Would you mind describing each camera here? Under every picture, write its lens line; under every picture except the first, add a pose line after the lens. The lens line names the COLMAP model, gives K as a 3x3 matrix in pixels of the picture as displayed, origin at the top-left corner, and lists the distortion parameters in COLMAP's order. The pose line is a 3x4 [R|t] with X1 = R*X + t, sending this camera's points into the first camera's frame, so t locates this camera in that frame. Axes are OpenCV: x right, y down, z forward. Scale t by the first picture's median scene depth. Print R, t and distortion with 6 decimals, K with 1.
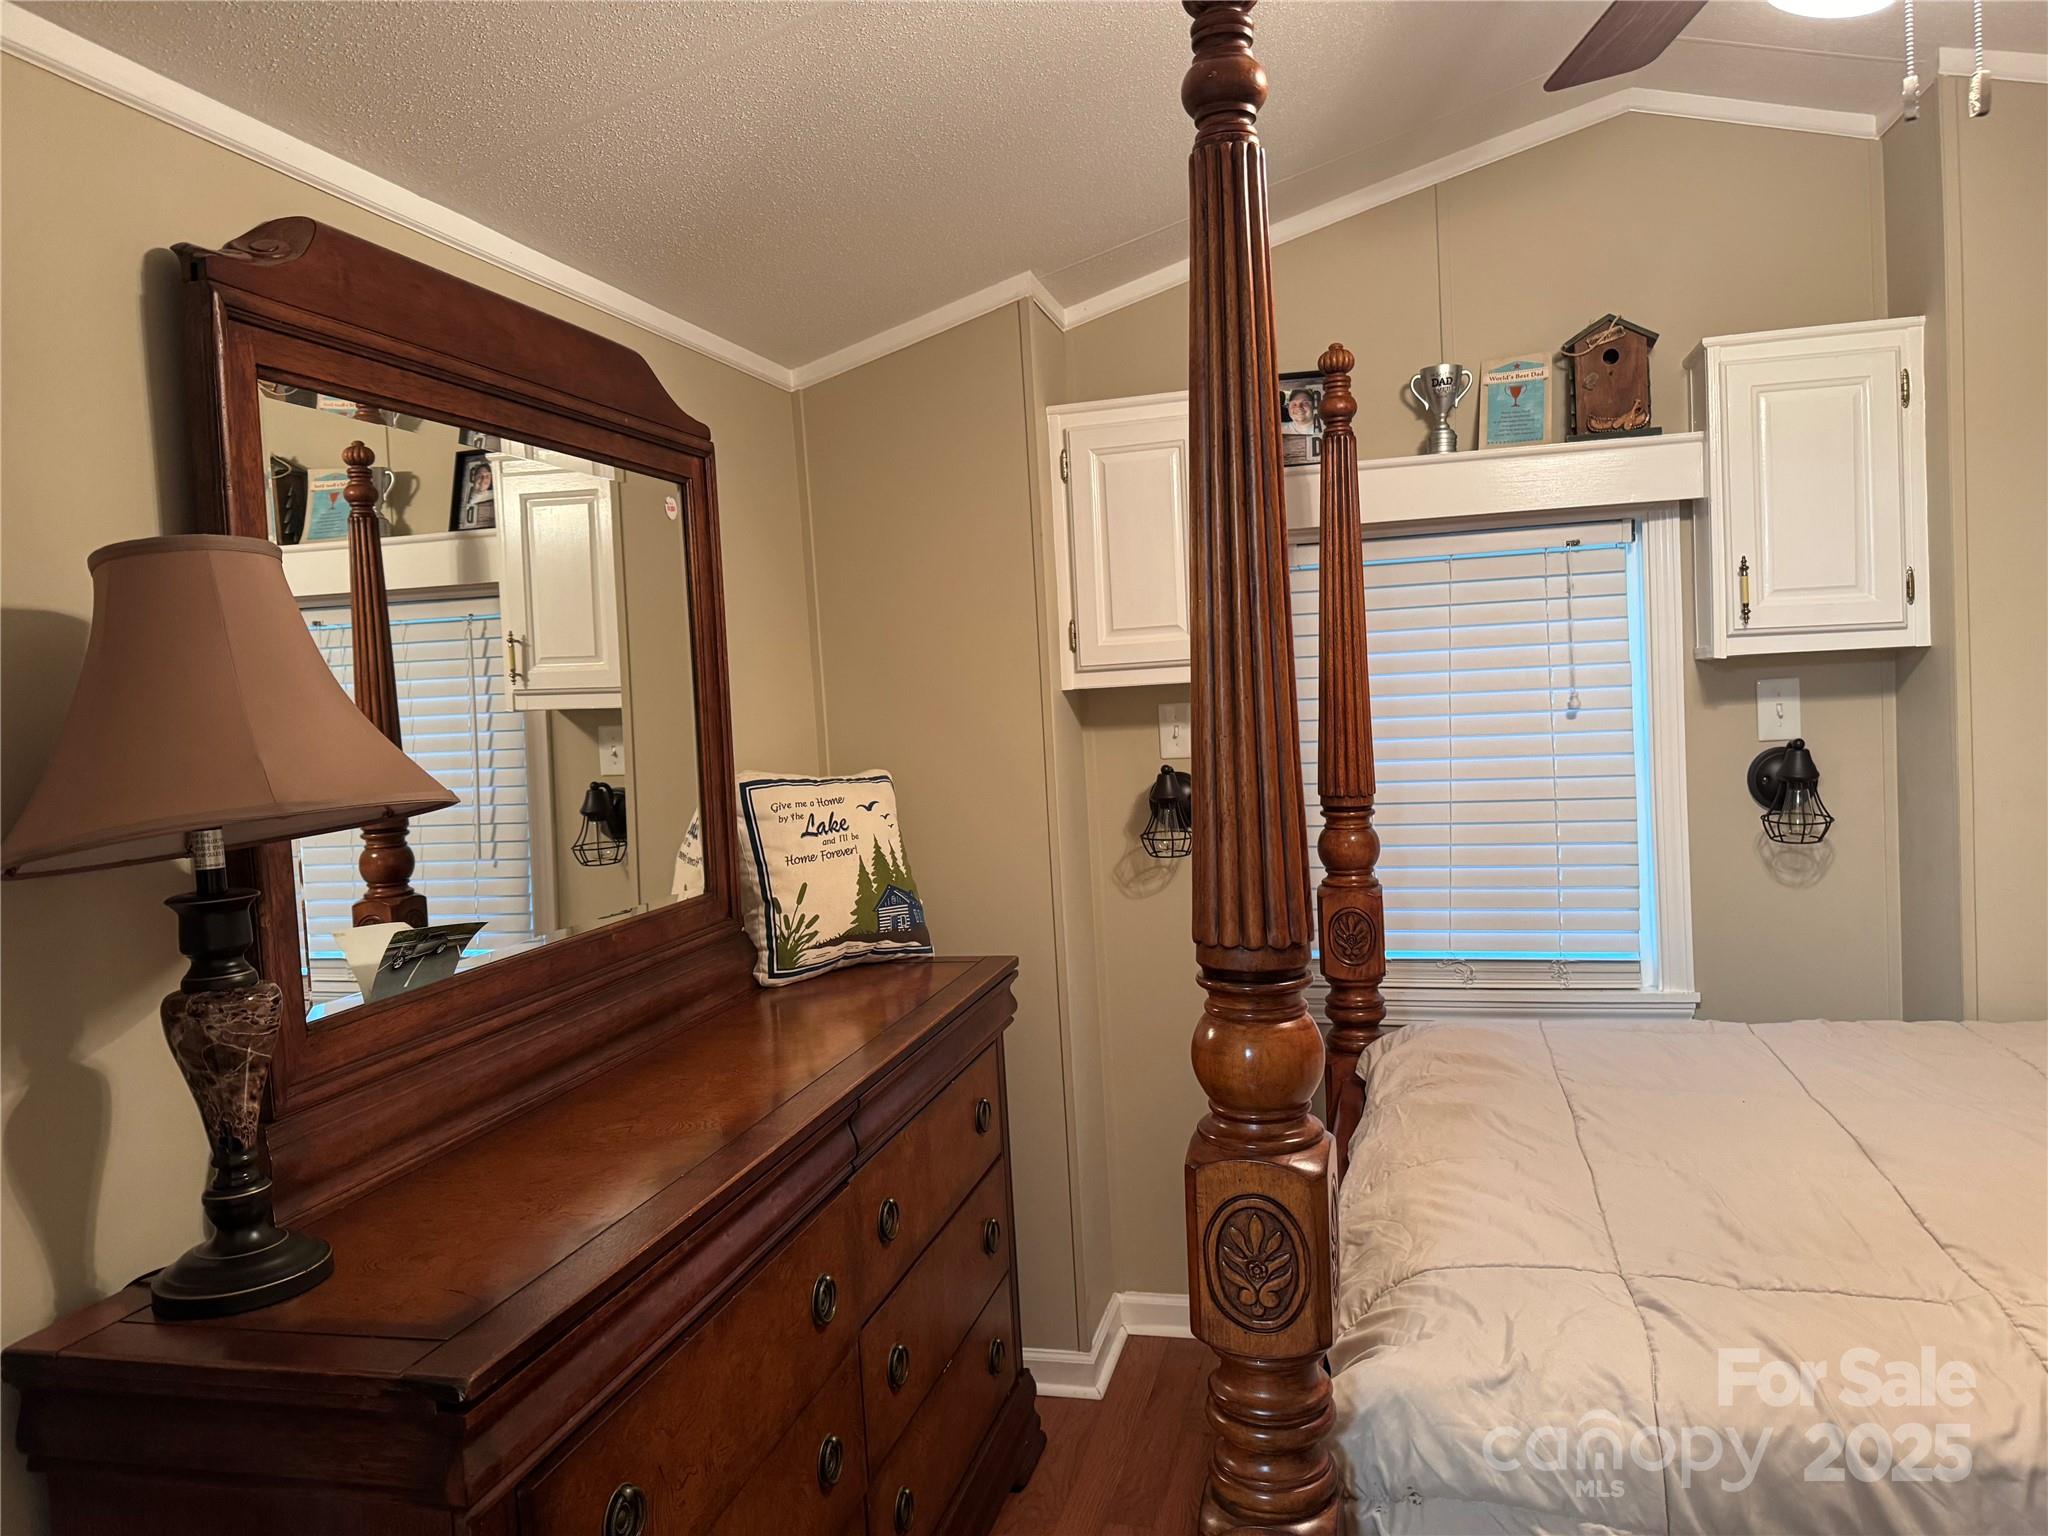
lens RADIAL K [[1425.7, 0, 1048.4], [0, 1425.7, 767.2], [0, 0, 1]] dist [0.067269, -0.120310]
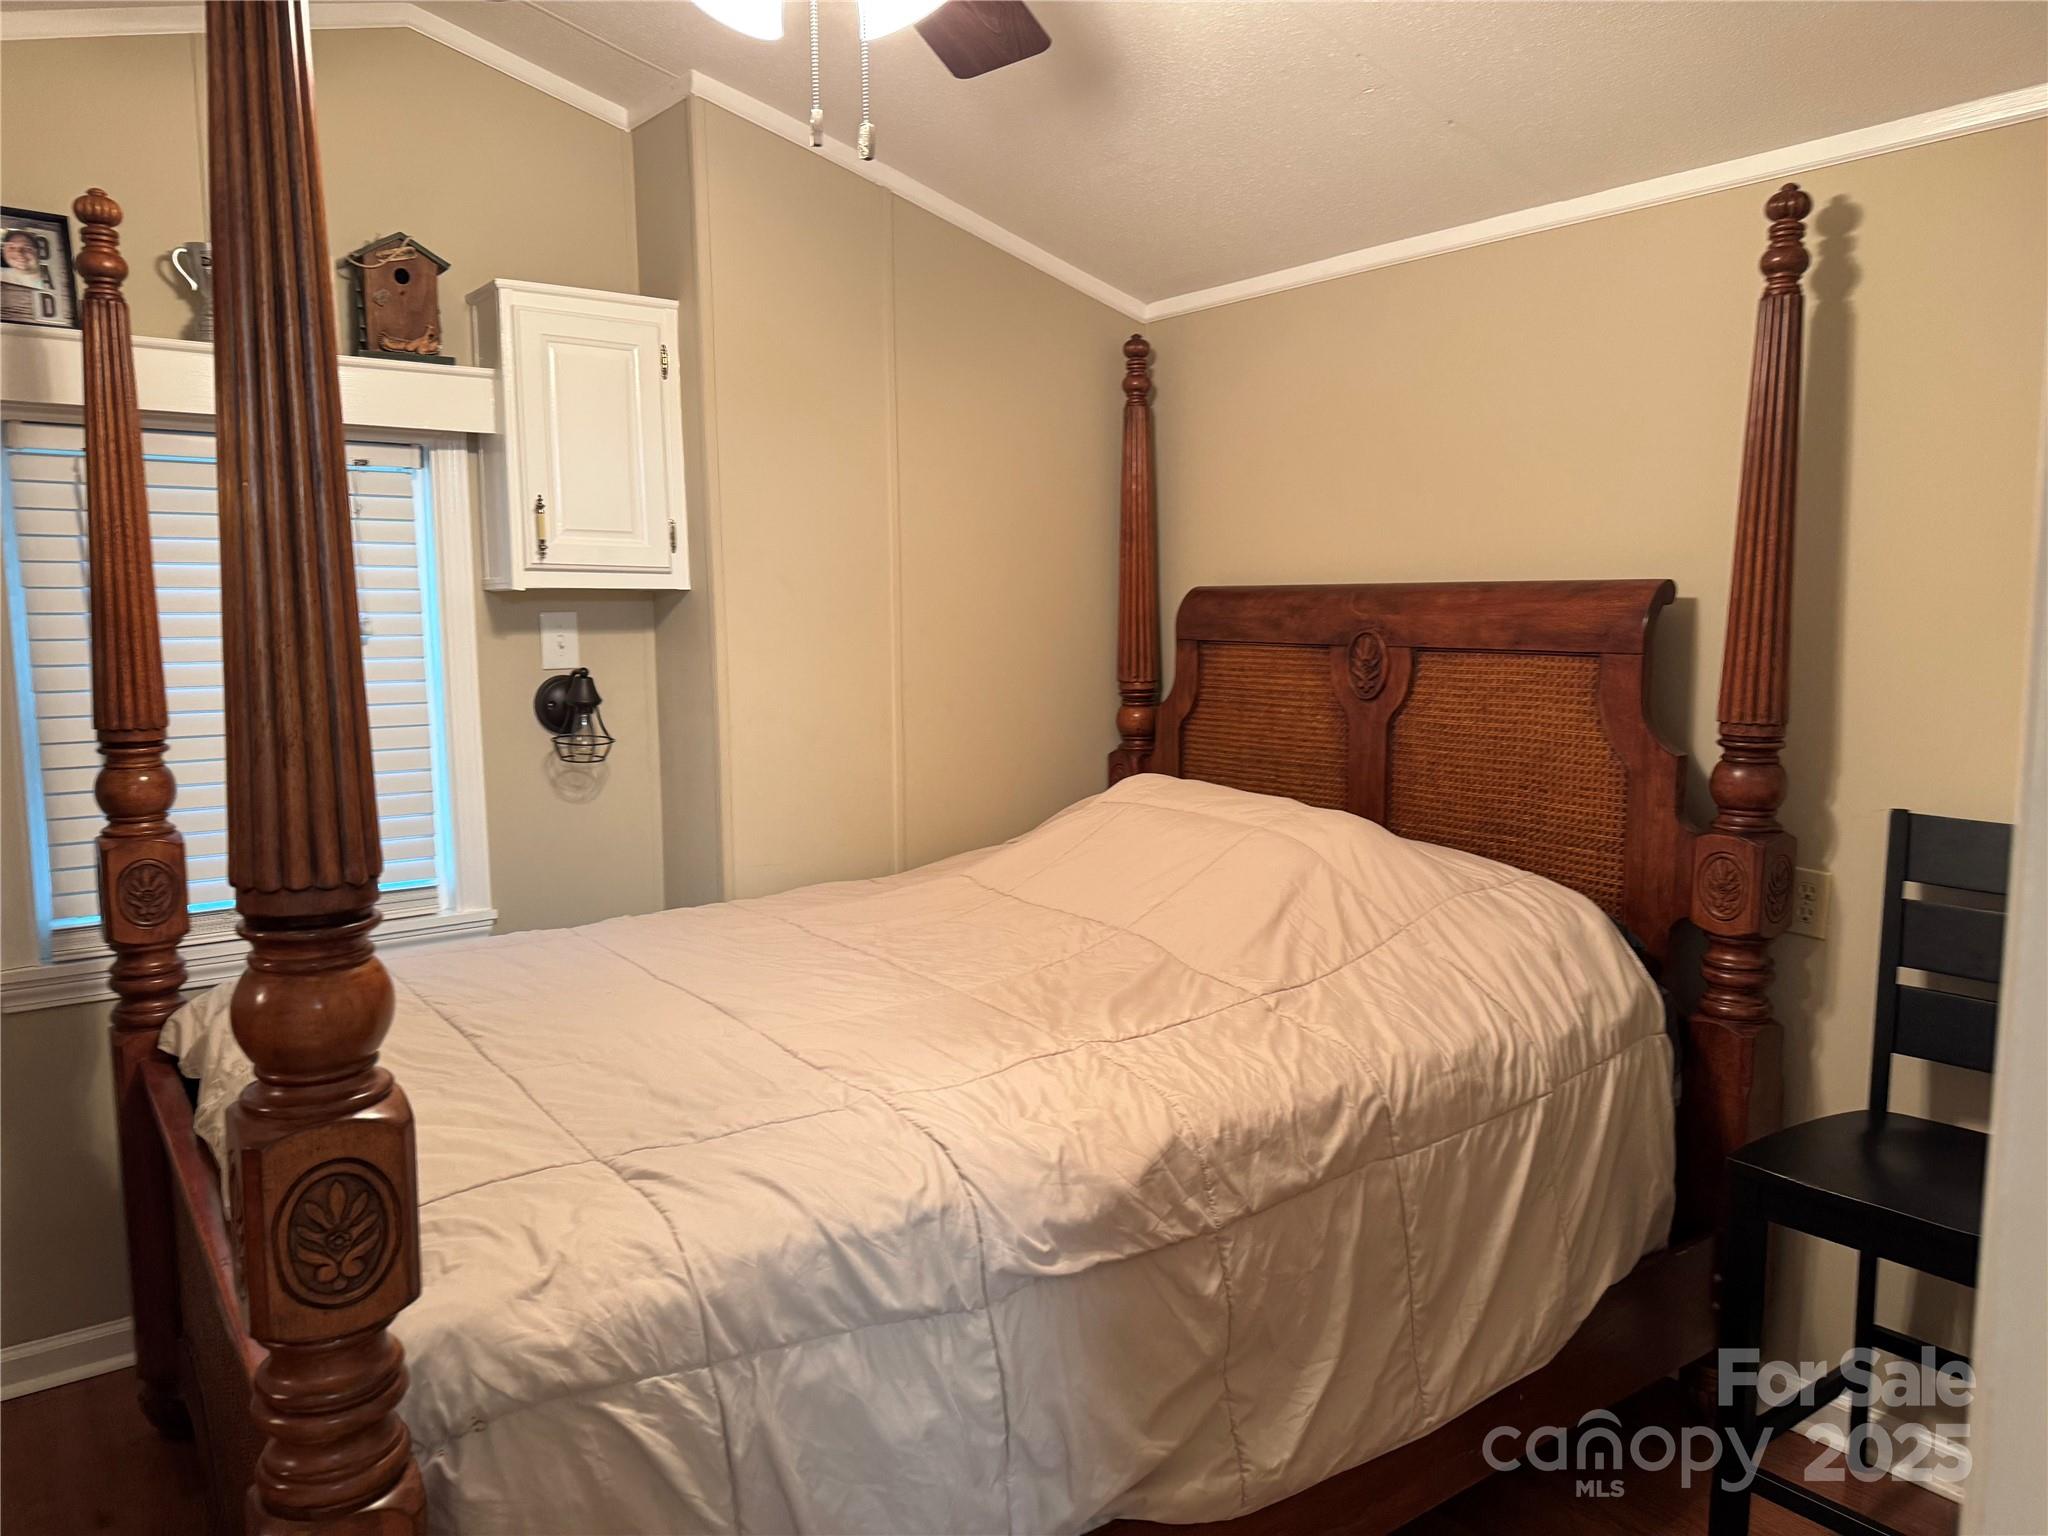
lens RADIAL K [[1434.5, 0, 1033.9], [0, 1434.5, 757.3], [0, 0, 1]] dist [0.014336, -0.023873]
pose [[0.623201, -0.039849, 0.781046, -0.126746], [0.010563, 0.999039, 0.042543, 0.006020], [-0.781990, -0.018263, 0.623023, 0.047333]]
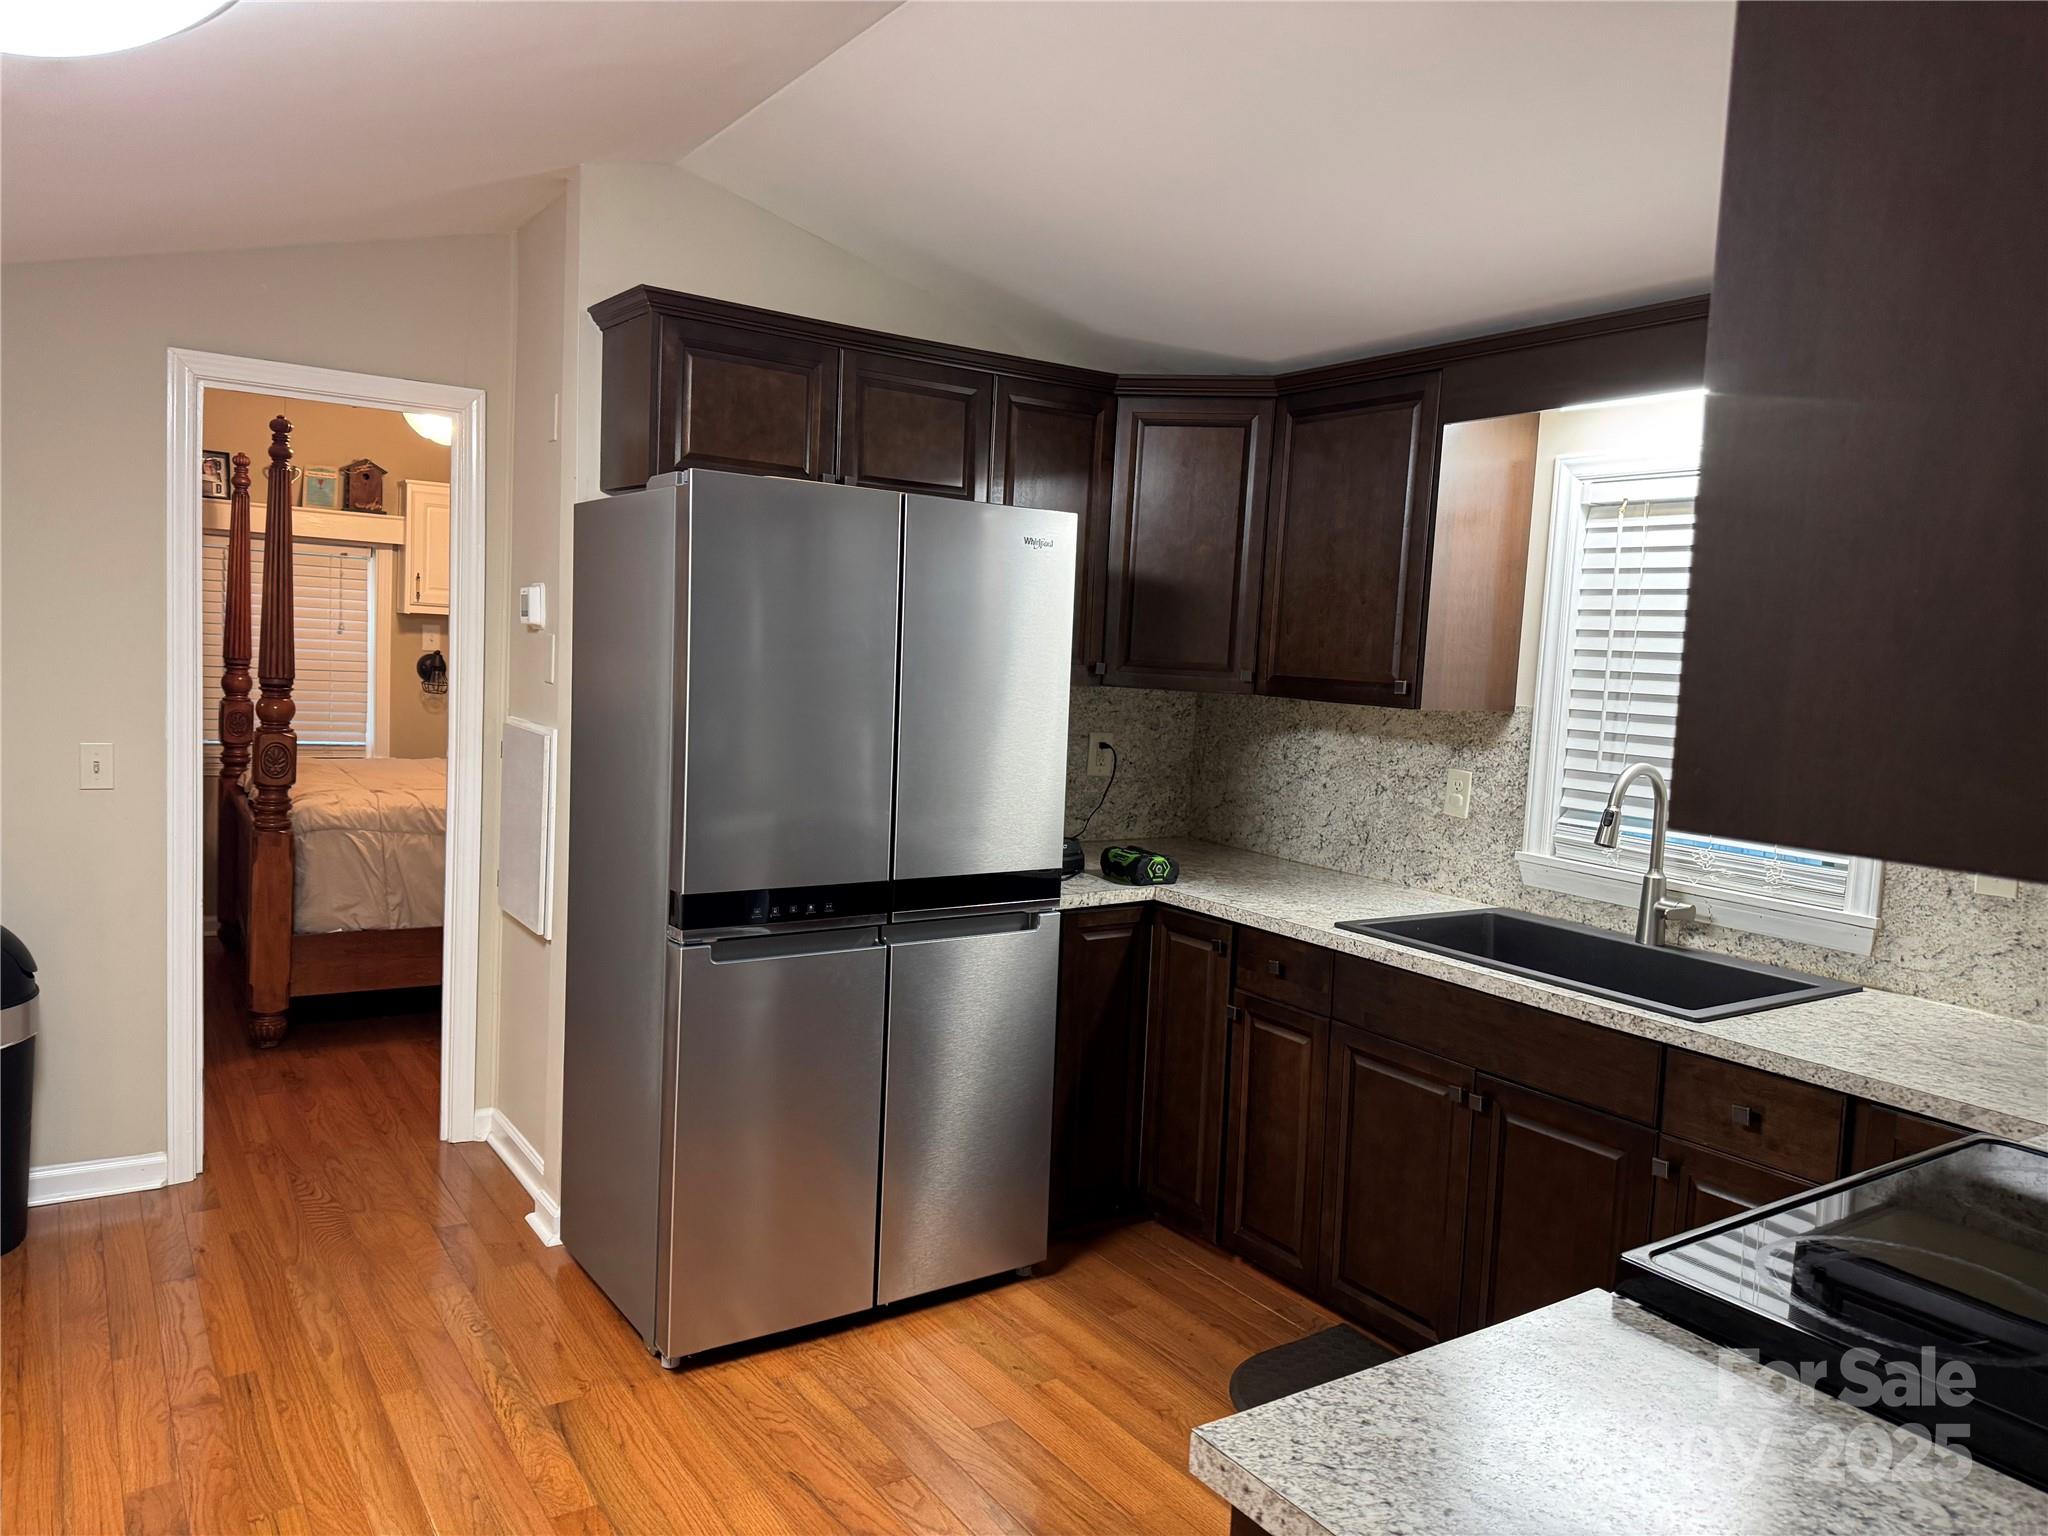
lens RADIAL K [[1425.7, 0, 1048.4], [0, 1425.7, 767.2], [0, 0, 1]] dist [0.067269, -0.120310]
pose [[0.656783, 0.025346, 0.753653, -0.643810], [-0.054068, 0.998445, 0.013540, 0.091517], [-0.752138, -0.049641, 0.657133, -1.419672]]
